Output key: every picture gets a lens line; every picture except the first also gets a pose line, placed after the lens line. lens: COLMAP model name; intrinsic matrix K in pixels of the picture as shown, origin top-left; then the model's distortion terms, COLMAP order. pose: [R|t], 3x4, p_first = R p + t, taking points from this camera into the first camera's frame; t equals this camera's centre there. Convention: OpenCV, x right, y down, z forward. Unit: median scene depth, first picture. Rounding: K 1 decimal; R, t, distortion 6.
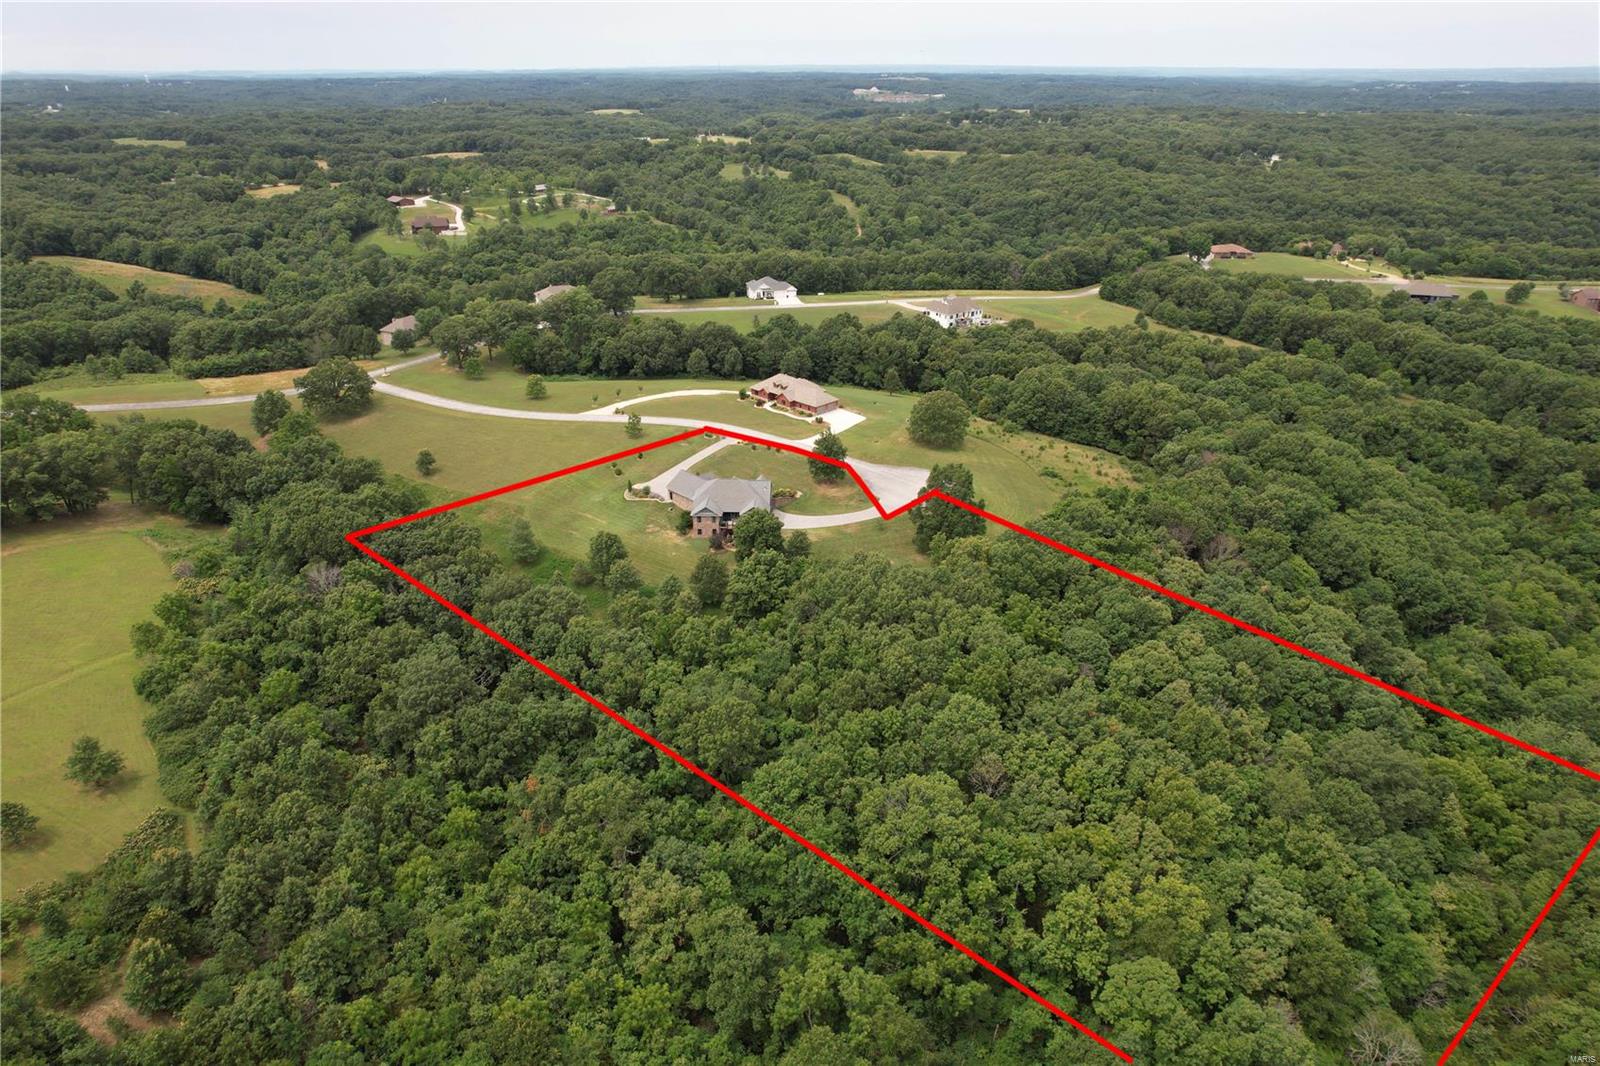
lens RADIAL K [[1019.1, 0, 808.4], [0, 1019.1, 536.7], [0, 0, 1]] dist [-0.082546, 0.073737]
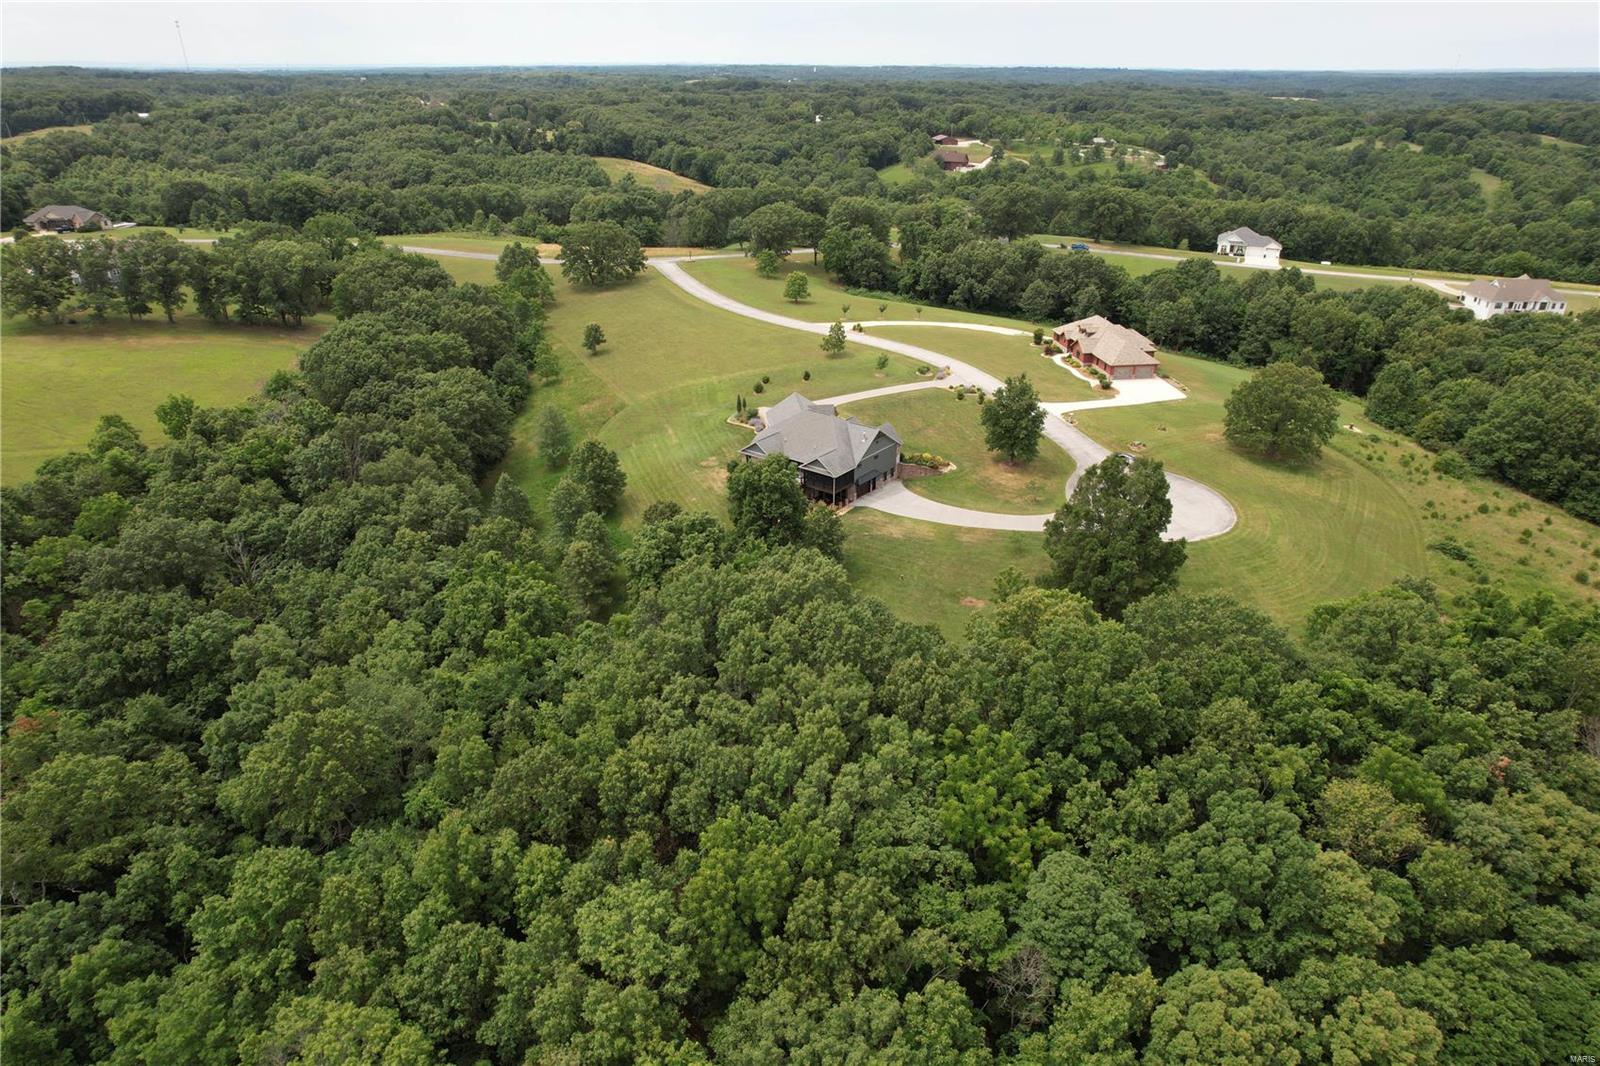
lens RADIAL K [[1019.1, 0, 808.4], [0, 1019.1, 536.7], [0, 0, 1]] dist [-0.082546, 0.073737]
pose [[0.811315, 0.253042, -0.527008, 0.158475], [-0.252880, 0.964672, 0.073883, -0.015589], [0.527085, 0.073327, 0.846643, 0.264657]]
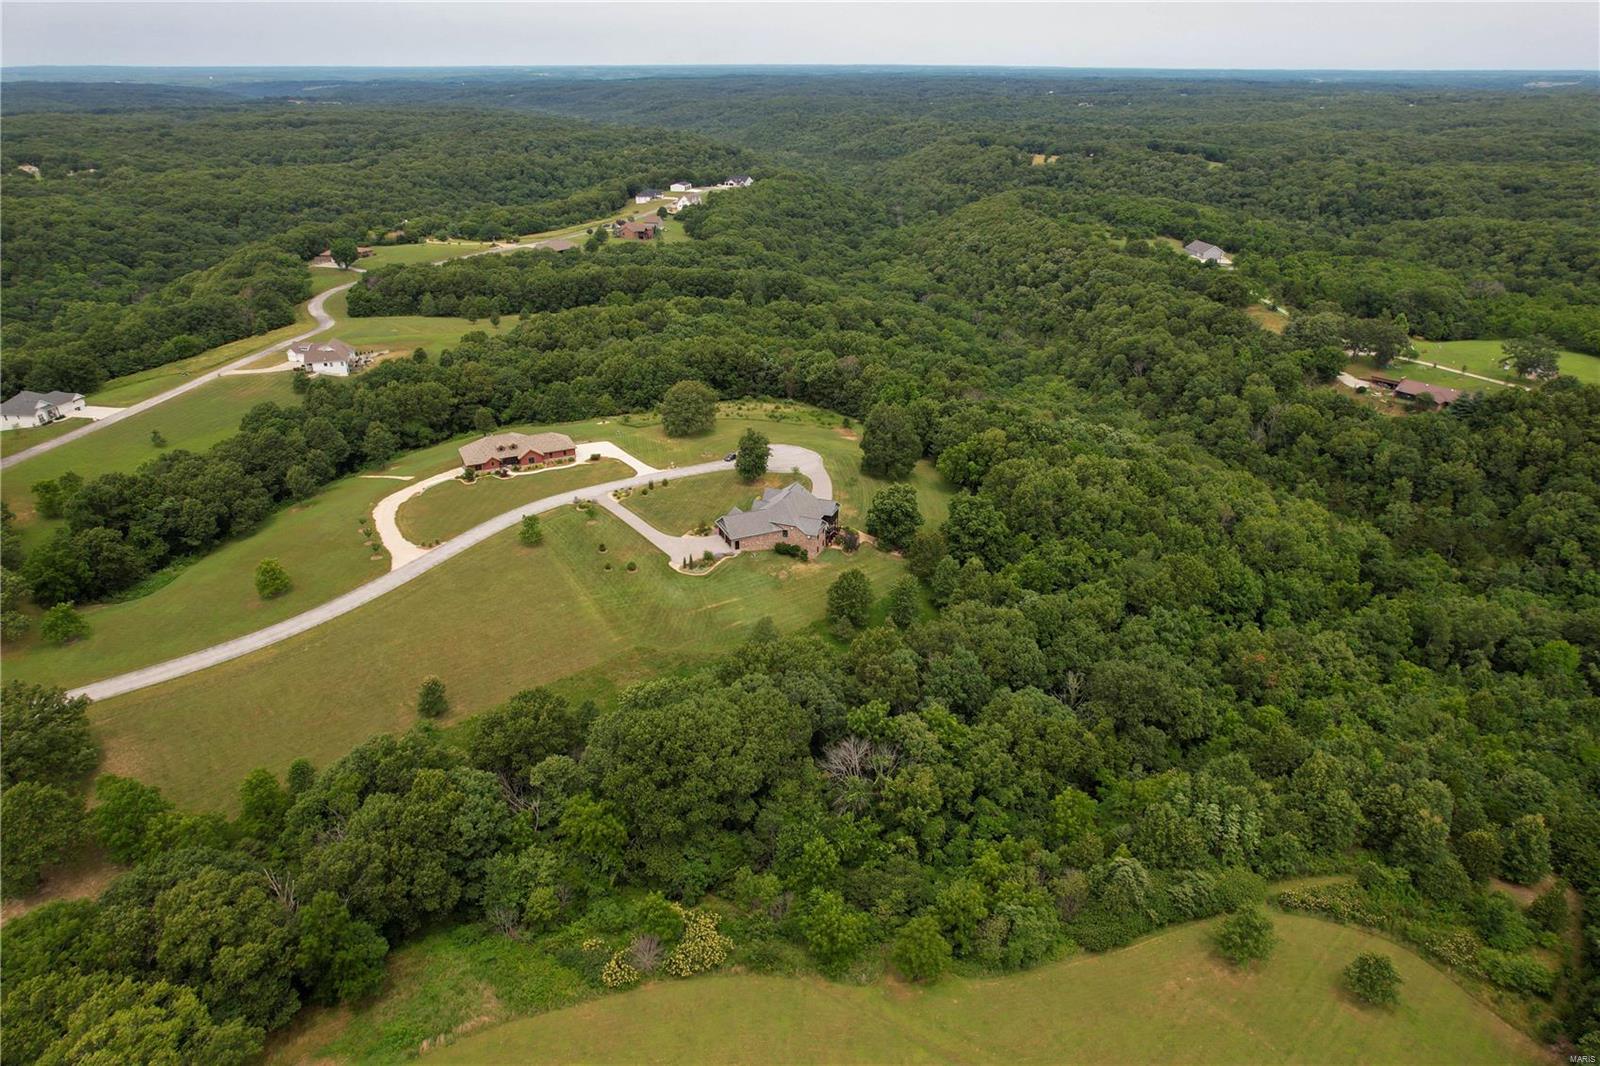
lens RADIAL K [[1019.1, 0, 808.4], [0, 1019.1, 536.7], [0, 0, 1]] dist [-0.082546, 0.073737]
pose [[0.331735, -0.401756, 0.853548, -0.523344], [0.401430, 0.878897, 0.257670, -0.150810], [-0.853701, 0.257162, 0.452838, 0.323172]]
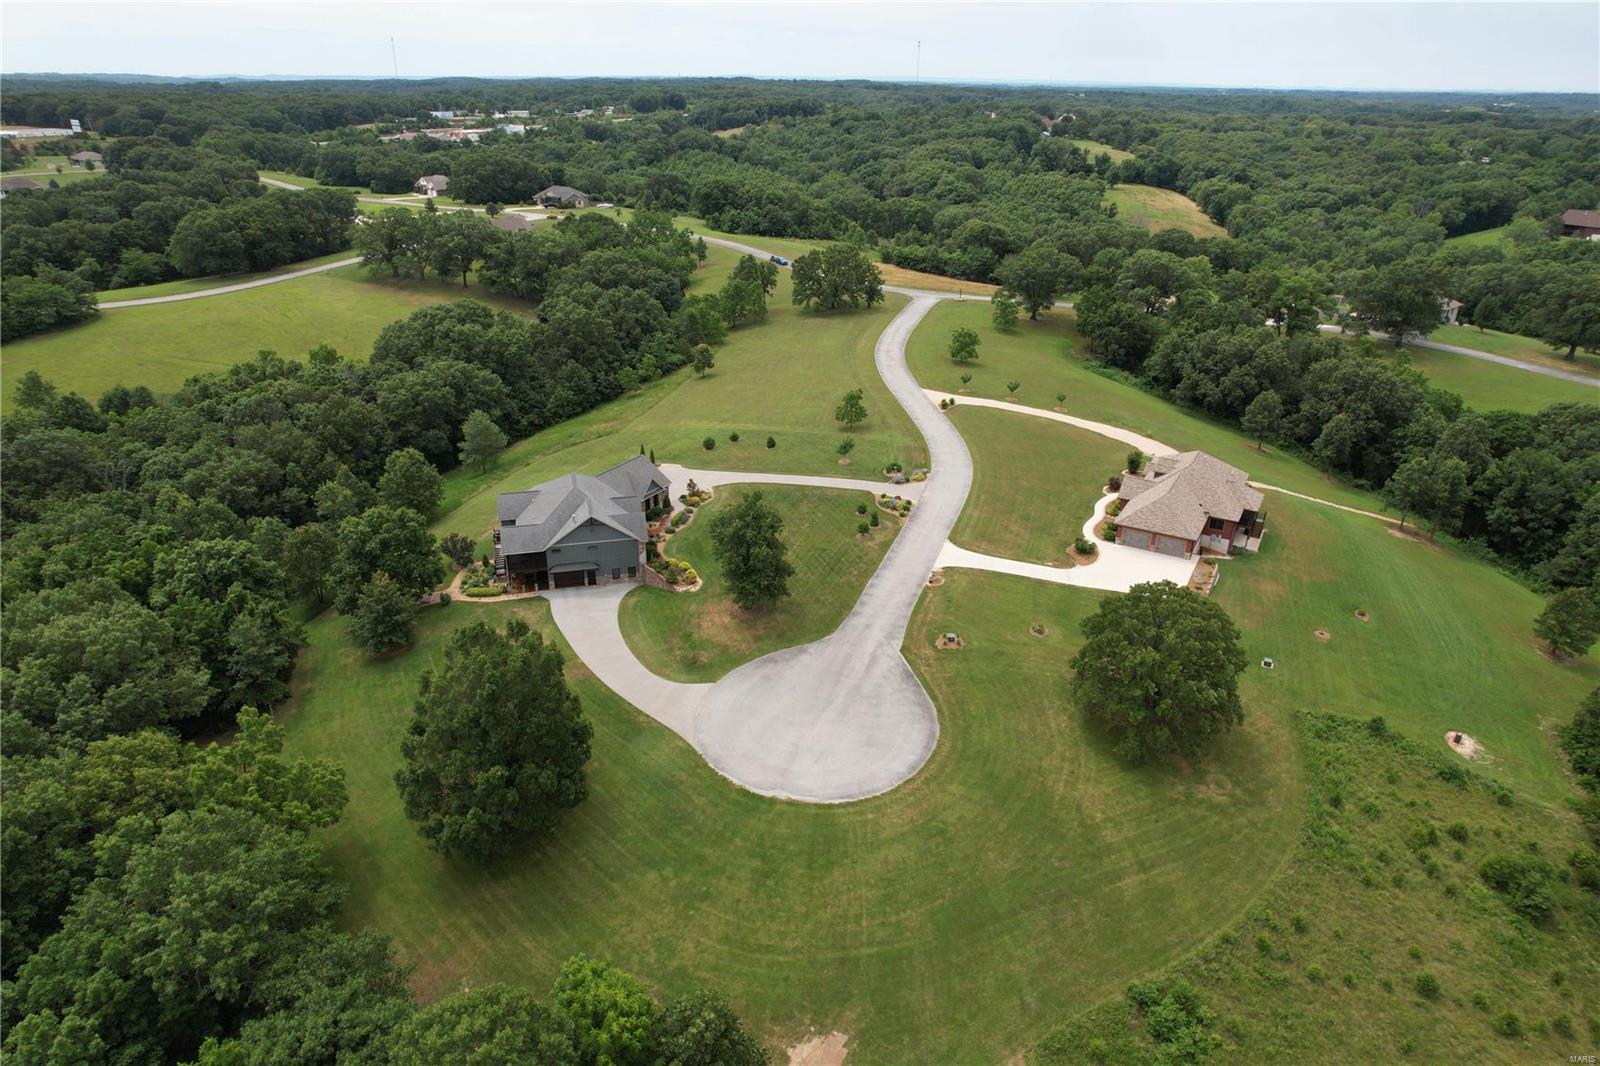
lens RADIAL K [[1019.1, 0, 808.4], [0, 1019.1, 536.7], [0, 0, 1]] dist [-0.082546, 0.073737]
pose [[0.272541, 0.405734, -0.872411, 0.259746], [-0.422803, 0.865001, 0.270205, -0.134859], [0.864268, 0.295217, 0.407294, 0.516908]]
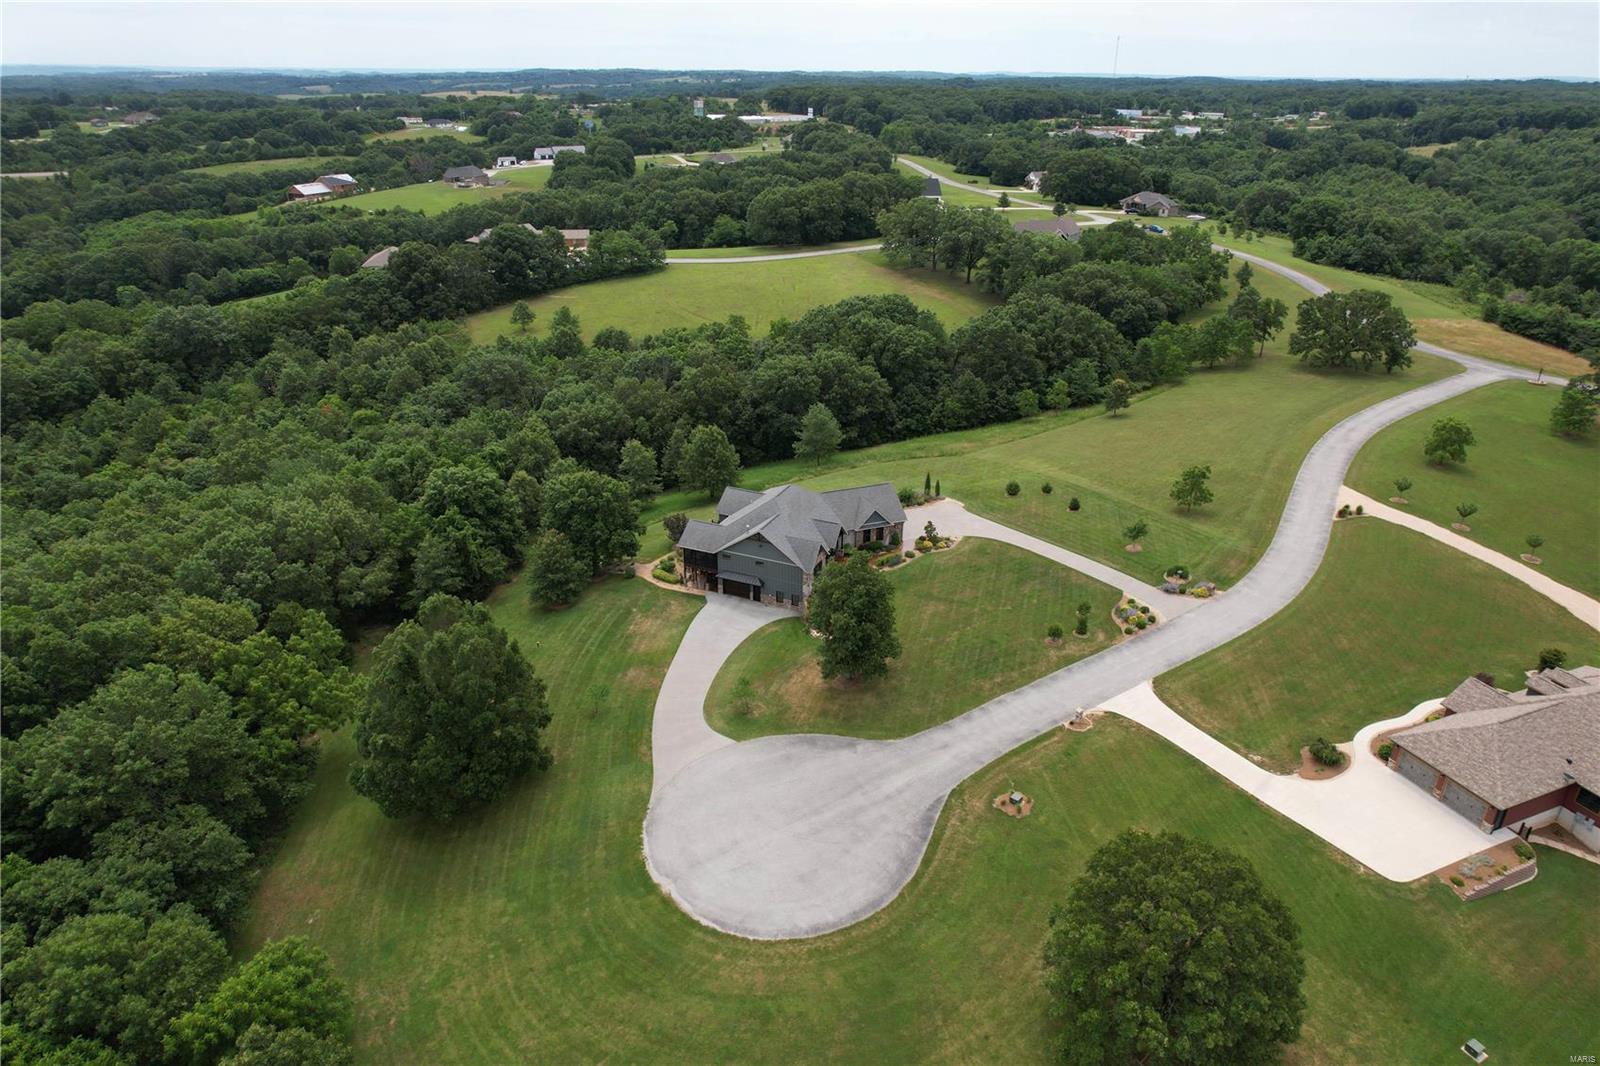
lens RADIAL K [[1019.1, 0, 808.4], [0, 1019.1, 536.7], [0, 0, 1]] dist [-0.082546, 0.073737]
pose [[-0.374867, 0.391485, -0.840366, 0.214325], [-0.403395, 0.747276, 0.528063, -0.187602], [0.834714, 0.536953, -0.122206, 0.629076]]
